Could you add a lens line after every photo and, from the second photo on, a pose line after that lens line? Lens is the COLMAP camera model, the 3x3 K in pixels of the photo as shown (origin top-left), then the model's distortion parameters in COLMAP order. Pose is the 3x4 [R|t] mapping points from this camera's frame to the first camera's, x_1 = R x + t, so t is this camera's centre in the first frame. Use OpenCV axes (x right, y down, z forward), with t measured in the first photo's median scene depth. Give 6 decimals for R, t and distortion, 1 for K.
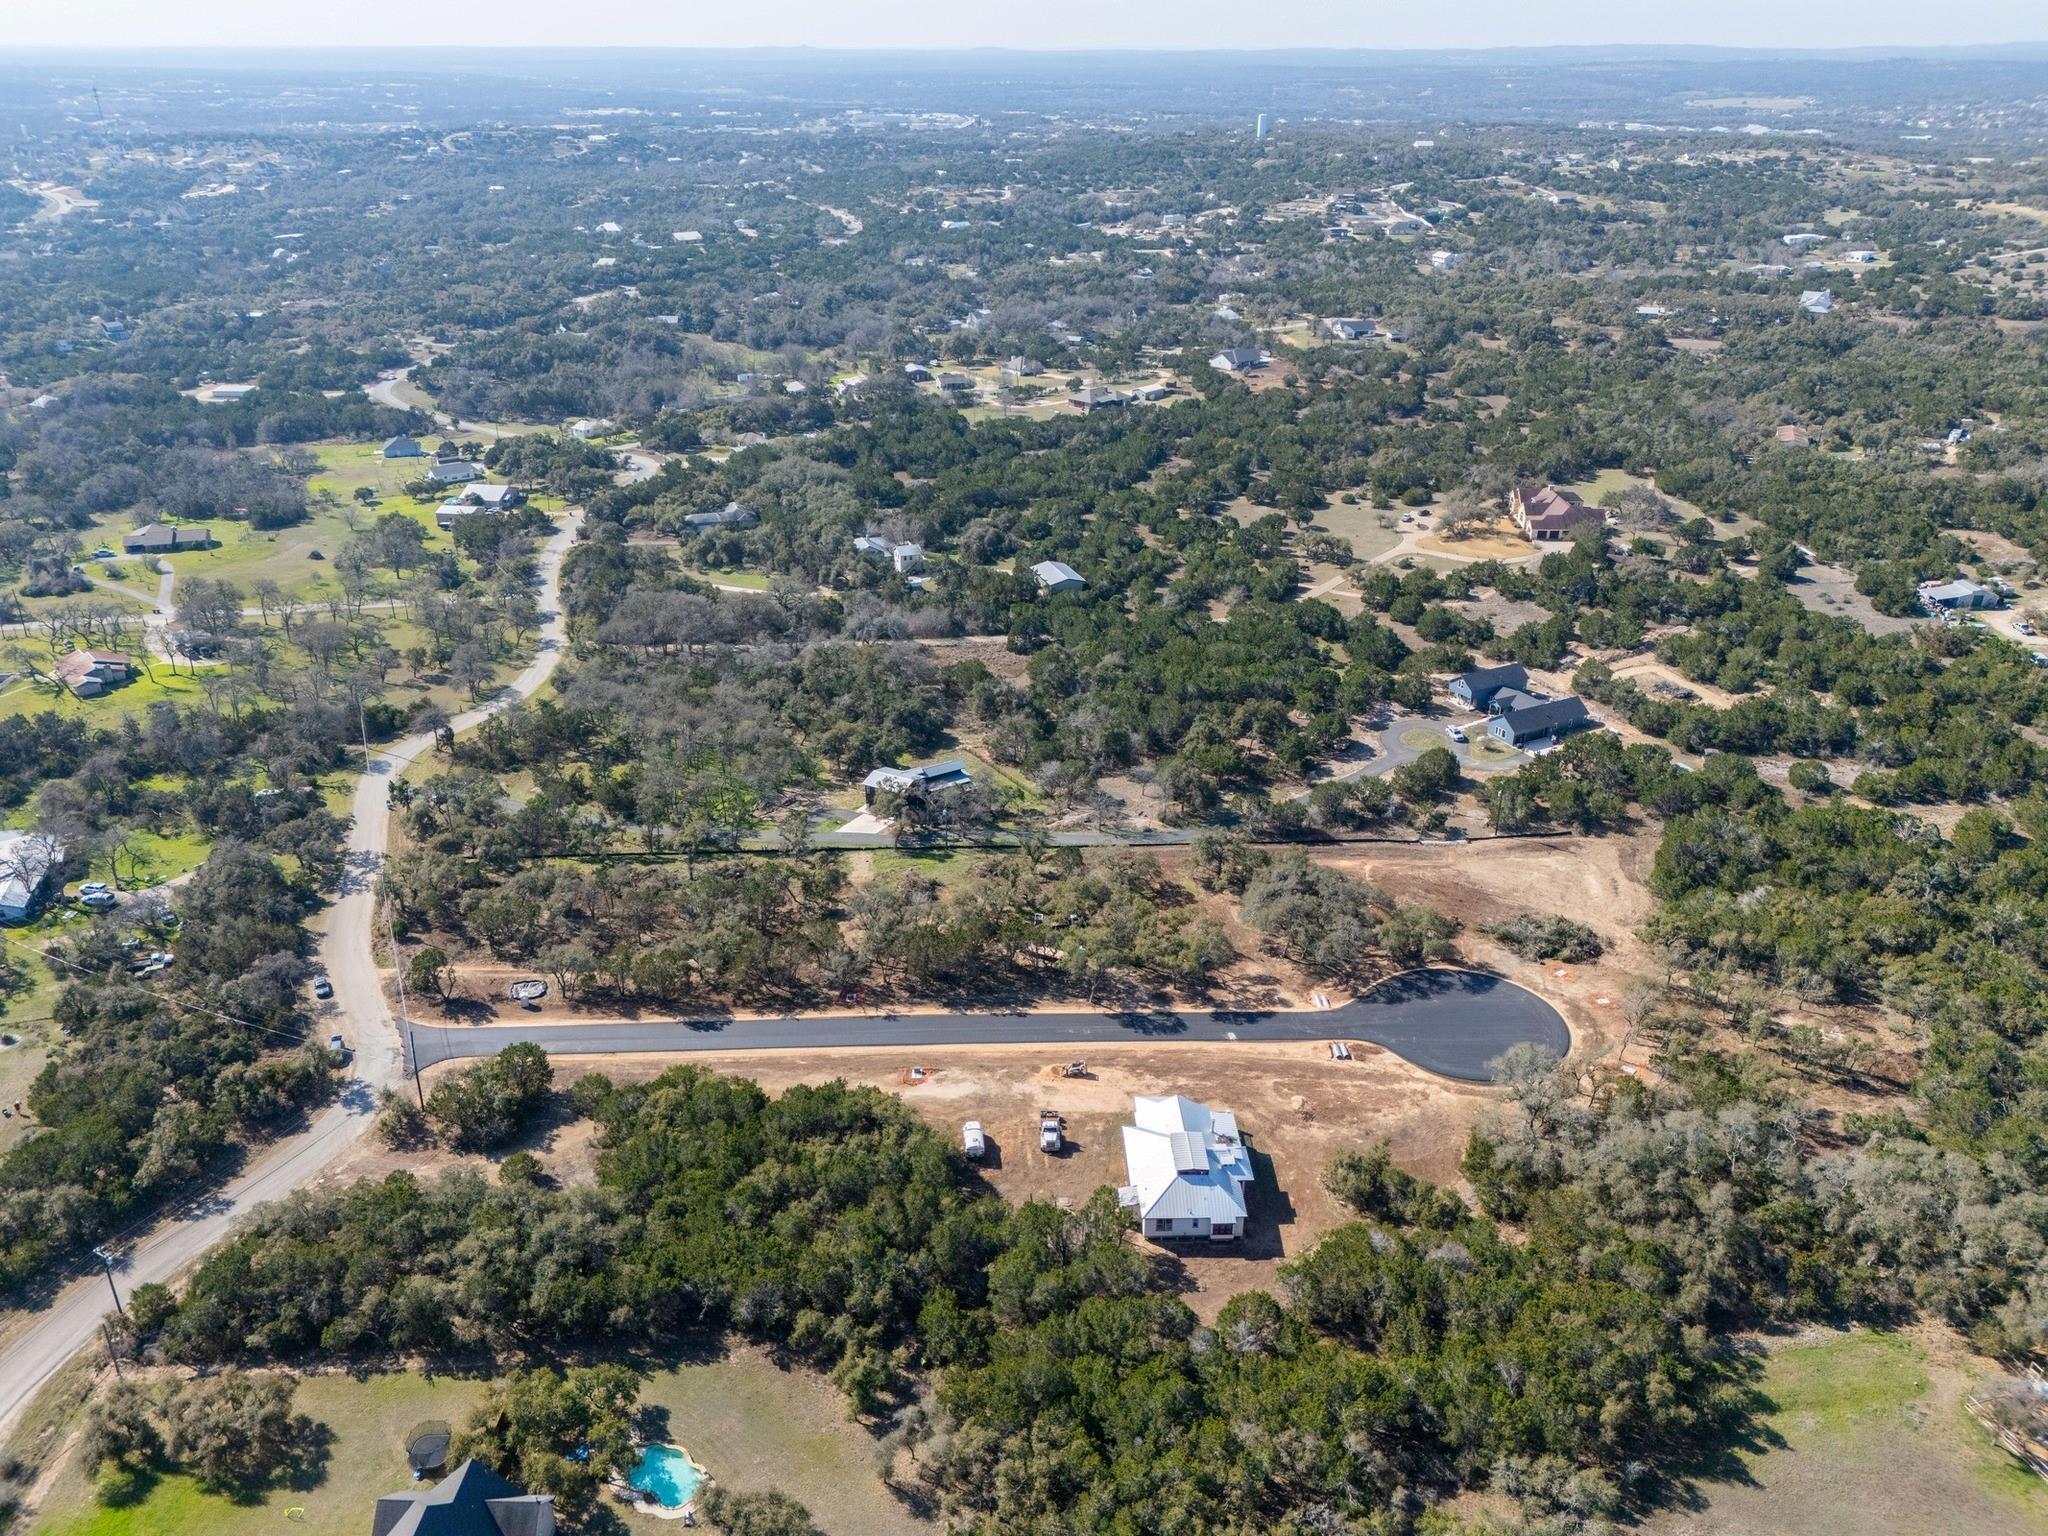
lens RADIAL K [[1503.9, 0, 1030.7], [0, 1503.9, 763.1], [0, 0, 1]] dist [0.075651, -0.073484]
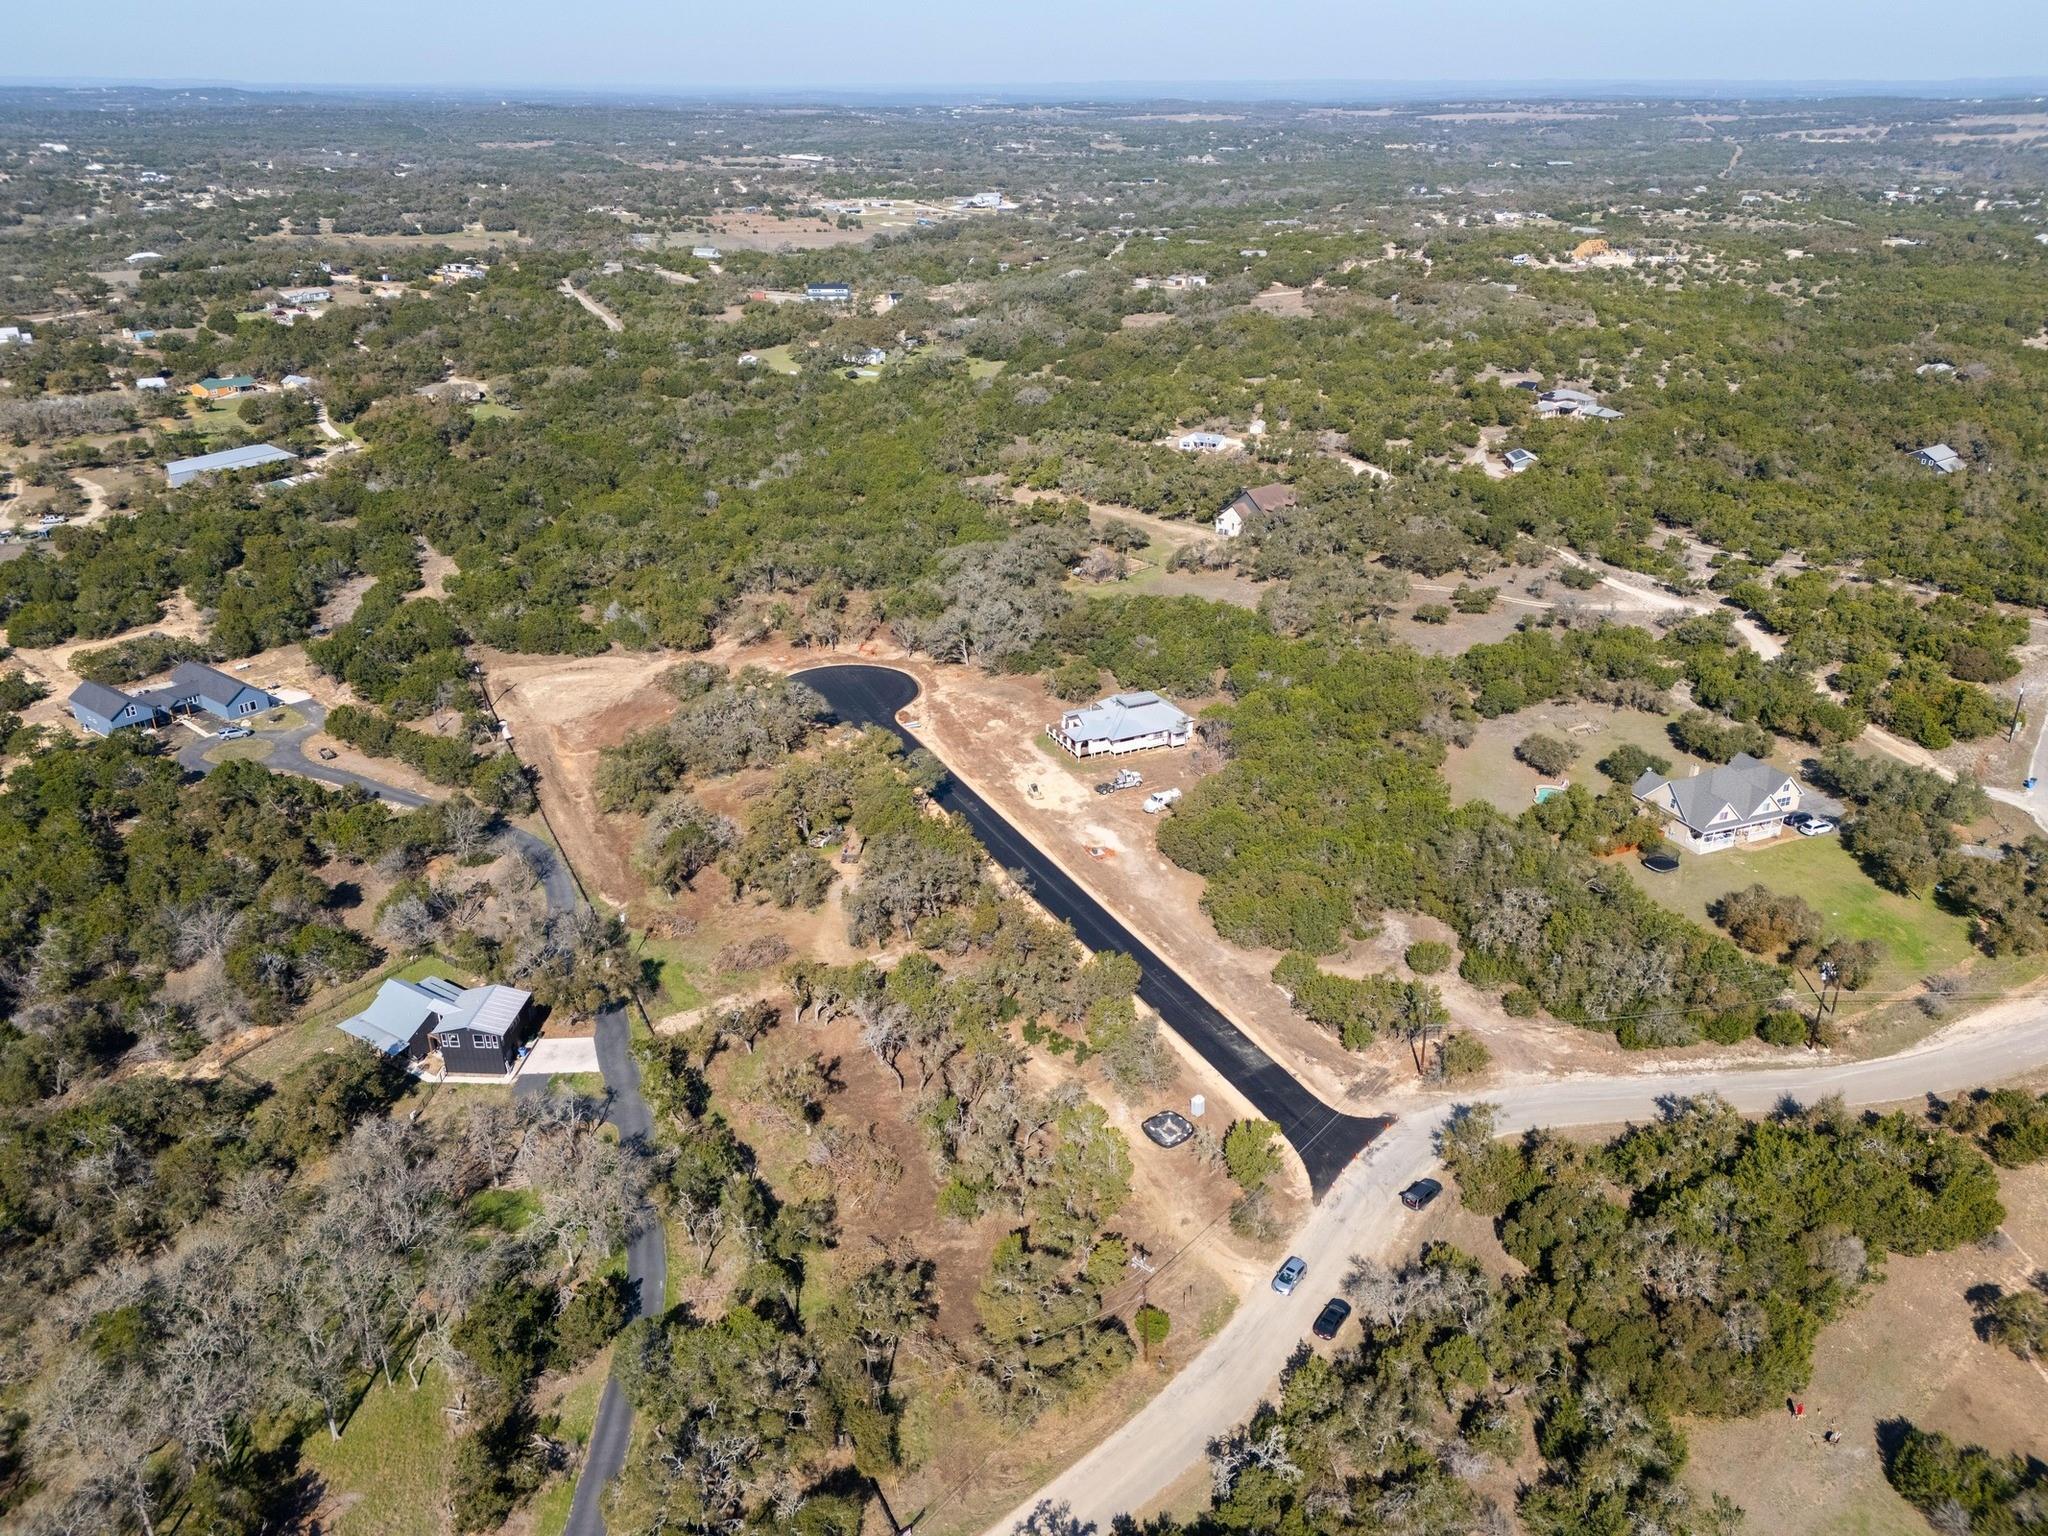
lens RADIAL K [[1503.9, 0, 1030.7], [0, 1503.9, 763.1], [0, 0, 1]] dist [0.075651, -0.073484]
pose [[-0.409281, -0.379392, 0.829790, -0.895489], [0.396420, 0.745185, 0.536237, -0.420629], [-0.821791, 0.548416, -0.154592, 1.148013]]
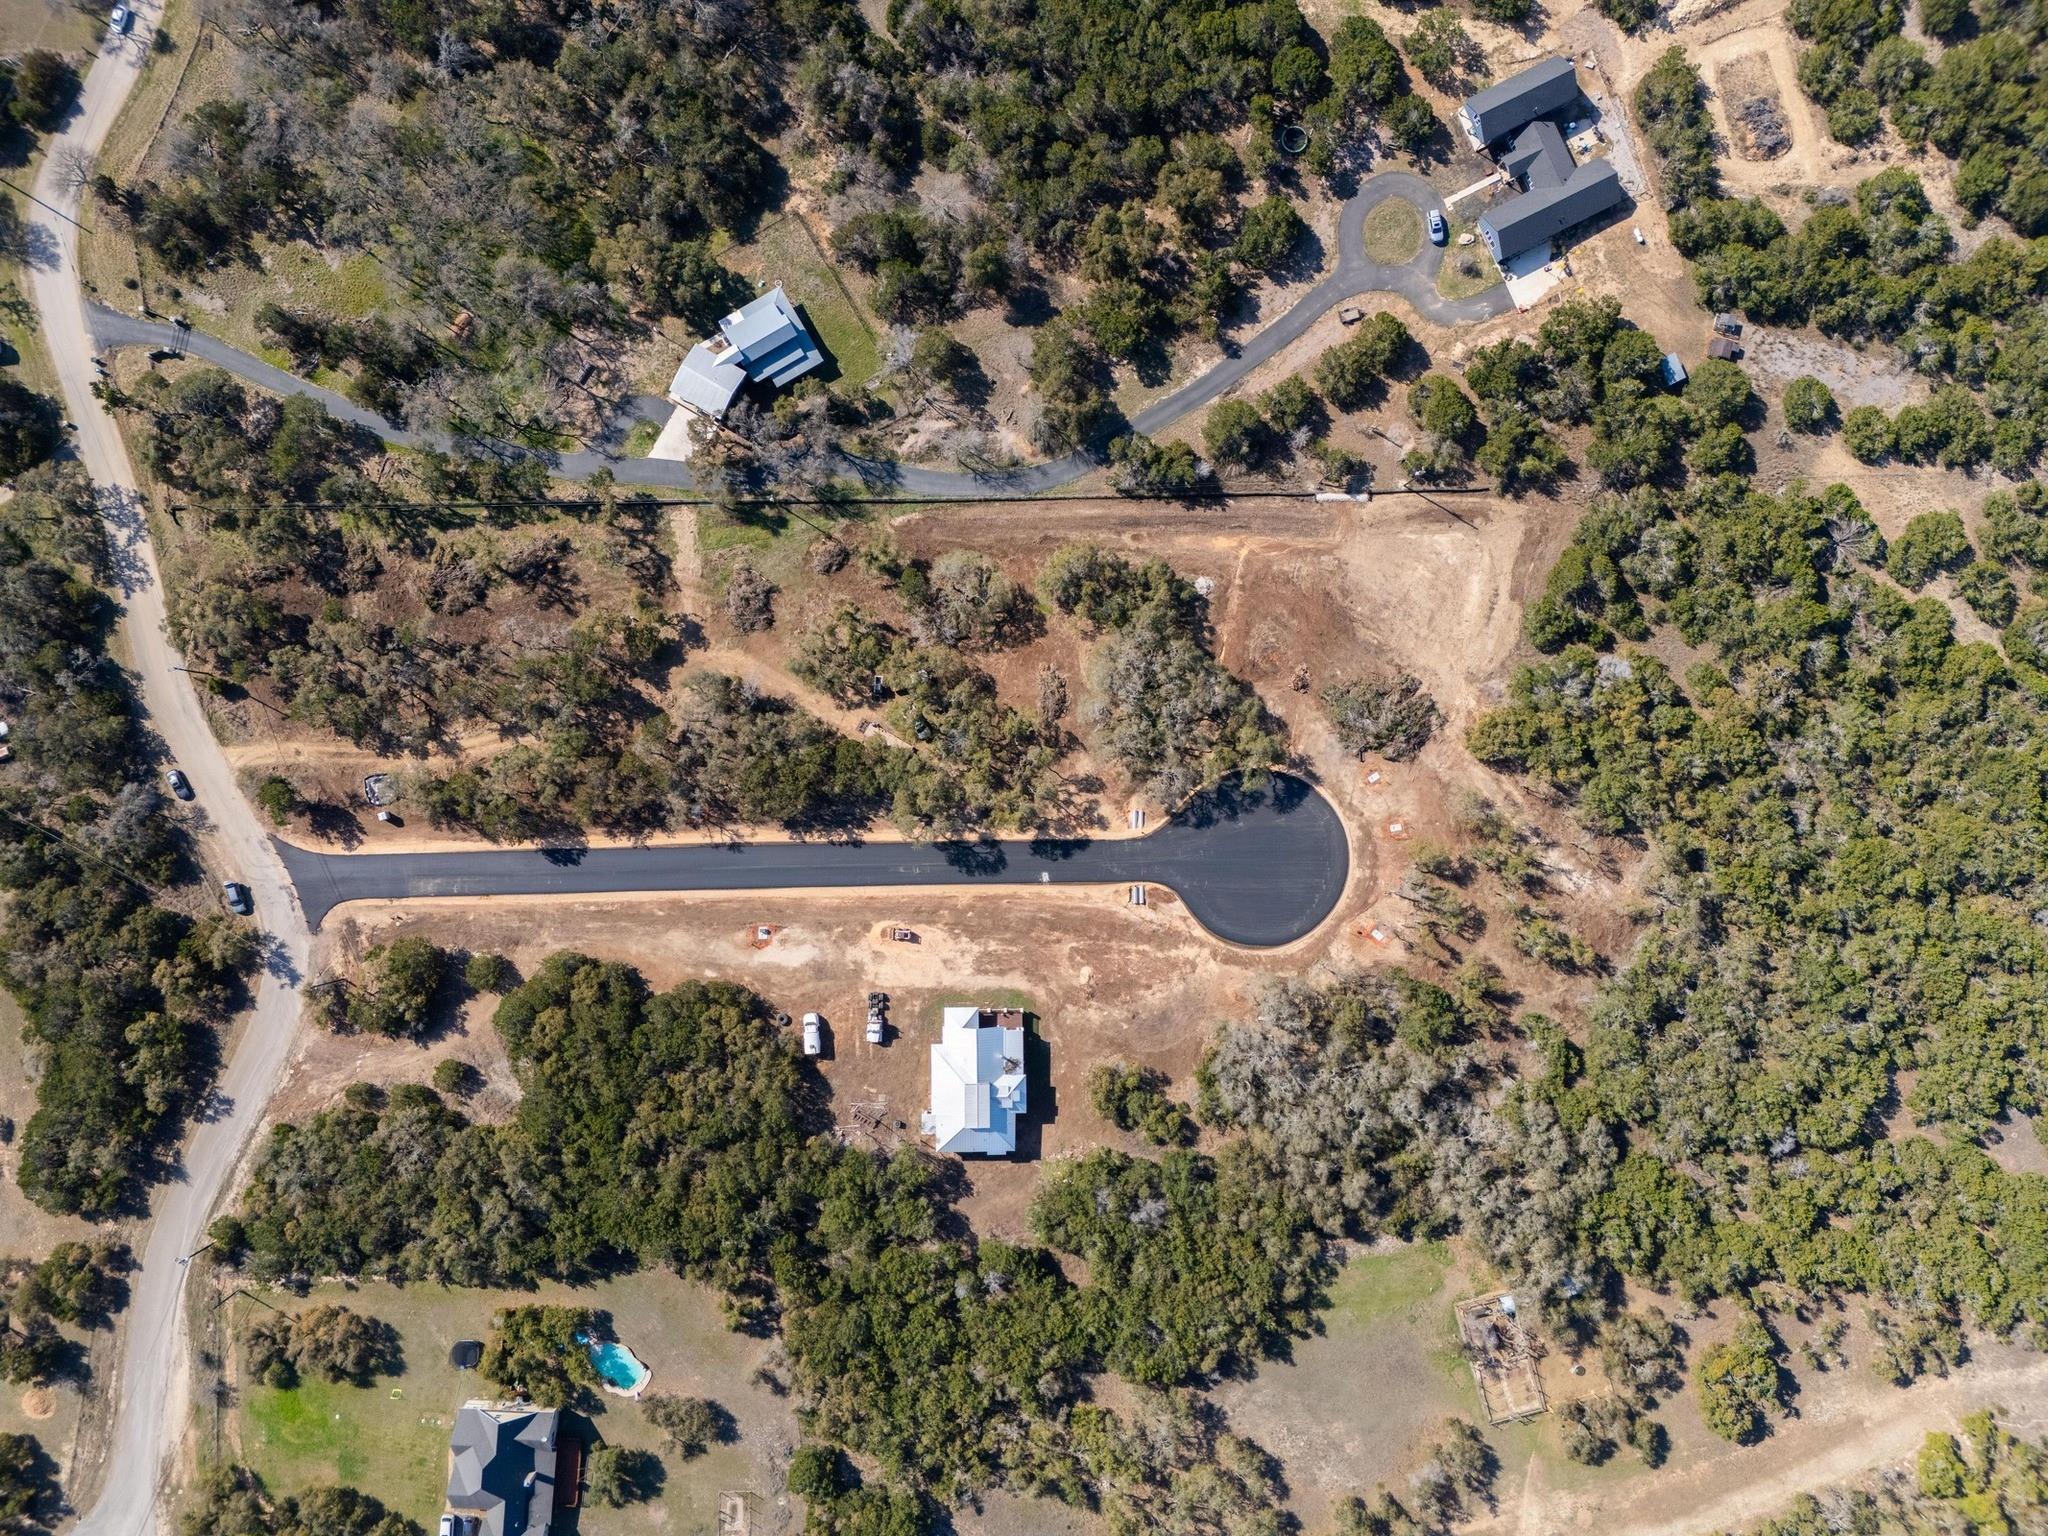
lens RADIAL K [[1503.9, 0, 1030.7], [0, 1503.9, 763.1], [0, 0, 1]] dist [0.075651, -0.073484]
pose [[0.999184, 0.029580, 0.027518, 0.091889], [-0.037452, 0.422703, 0.905494, -0.882571], [0.015153, -0.905786, 0.423465, 0.622666]]
